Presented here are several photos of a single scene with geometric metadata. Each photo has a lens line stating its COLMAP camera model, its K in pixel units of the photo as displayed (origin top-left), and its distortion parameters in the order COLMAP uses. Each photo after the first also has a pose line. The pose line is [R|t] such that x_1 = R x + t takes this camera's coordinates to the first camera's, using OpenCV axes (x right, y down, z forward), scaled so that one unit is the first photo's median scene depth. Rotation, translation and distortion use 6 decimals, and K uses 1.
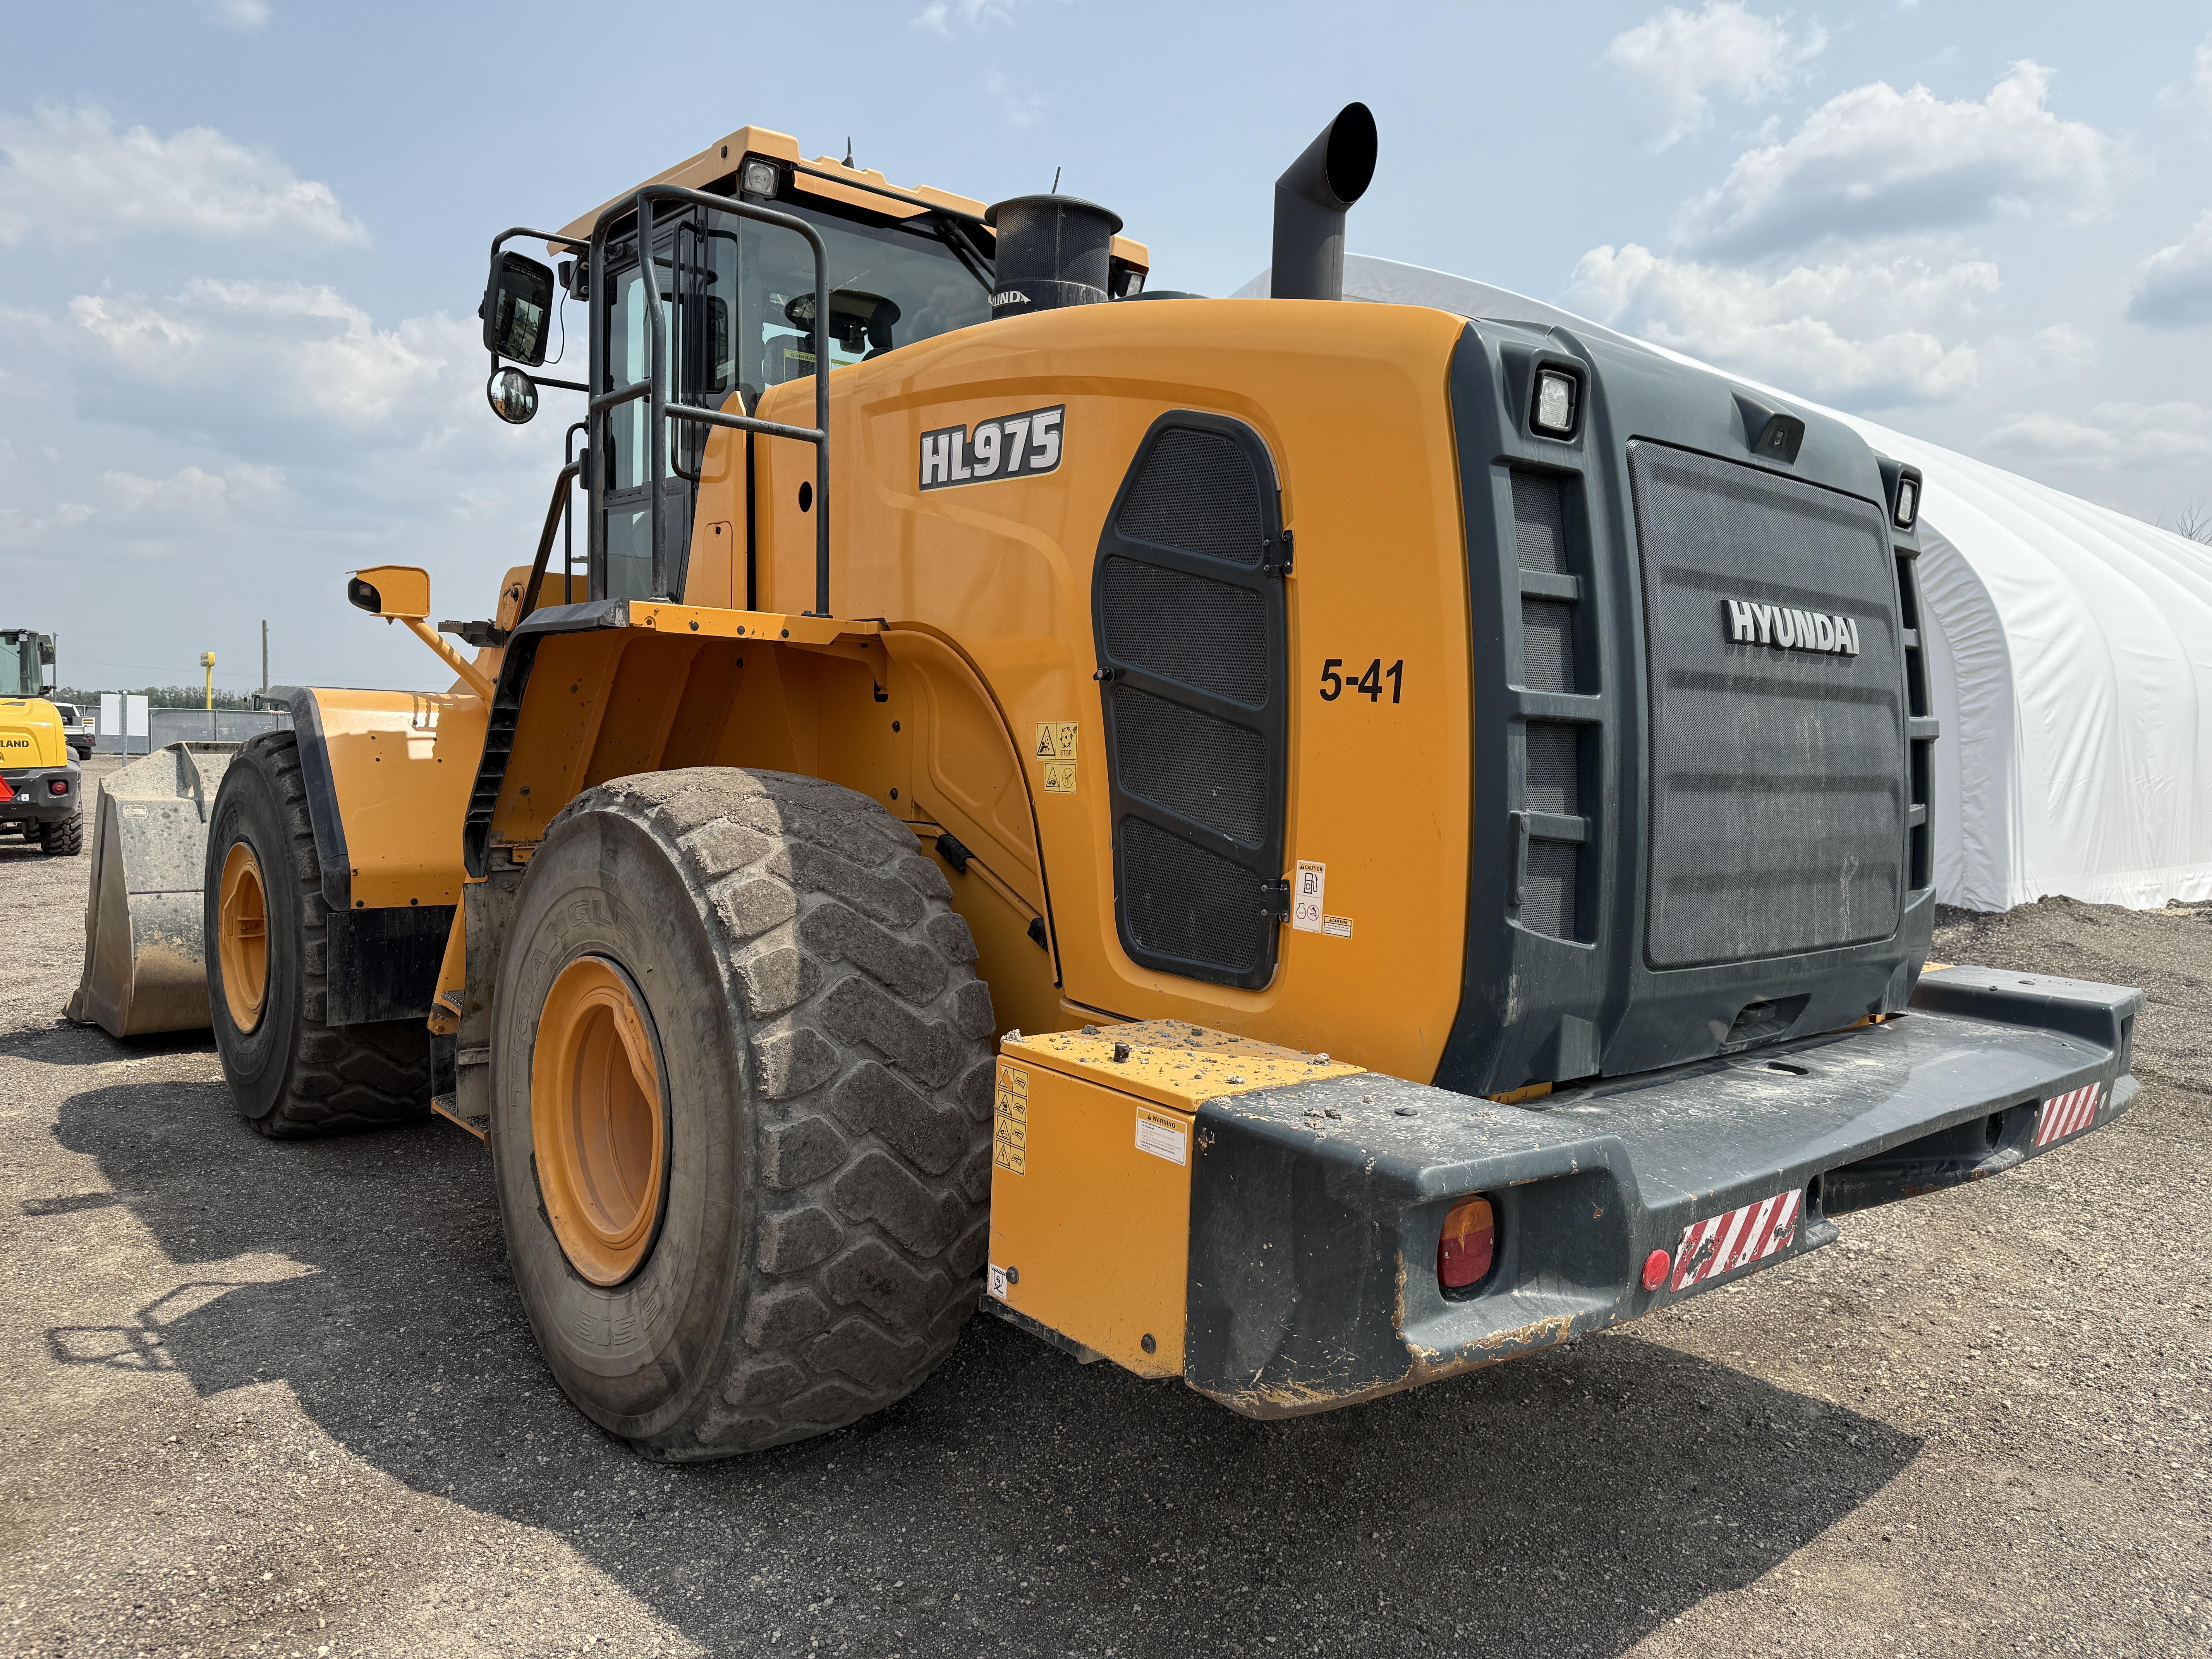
lens RADIAL K [[1548.5, 0, 1109.1], [0, 1548.5, 832.4], [0, 0, 1]] dist [0.116889, -0.158699]
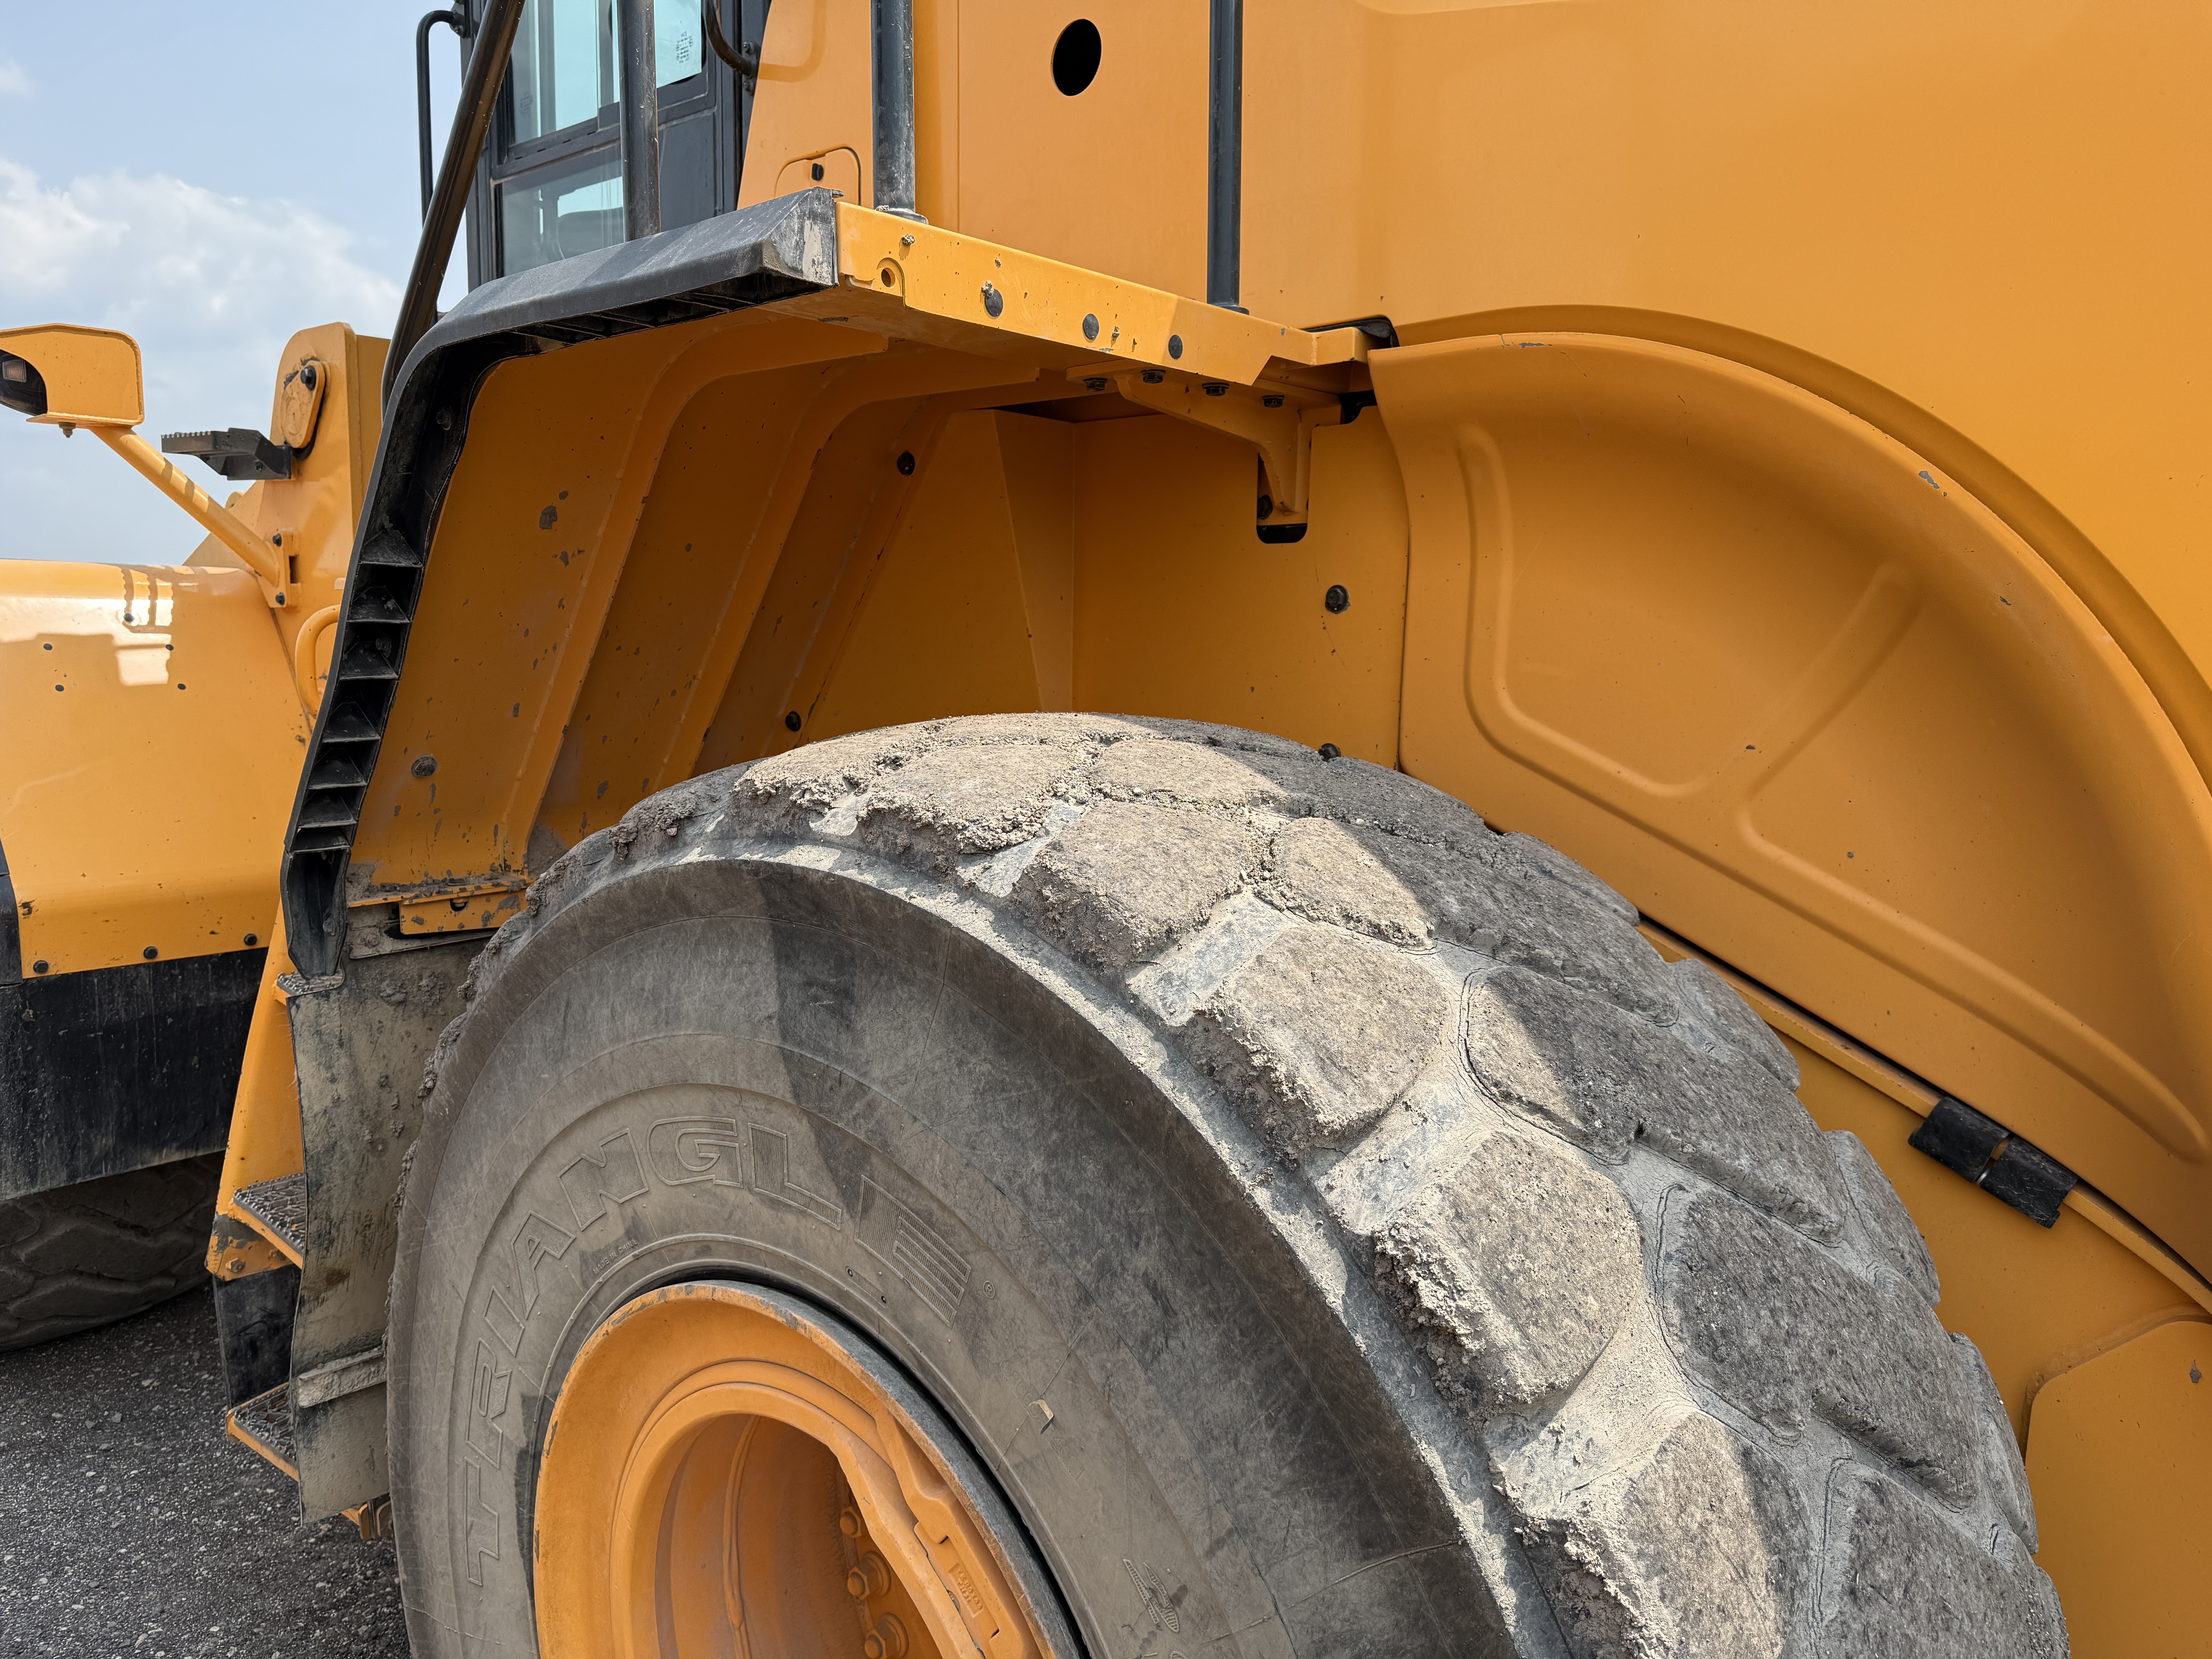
lens RADIAL K [[1568.7, 0, 1105.7], [0, 1568.7, 837.0], [0, 0, 1]] dist [0.022381, -0.010655]
pose [[0.990059, -0.032829, 0.136771, -0.250321], [0.023318, 0.997234, 0.070567, -0.033629], [-0.138710, -0.066676, 0.988086, 0.556685]]
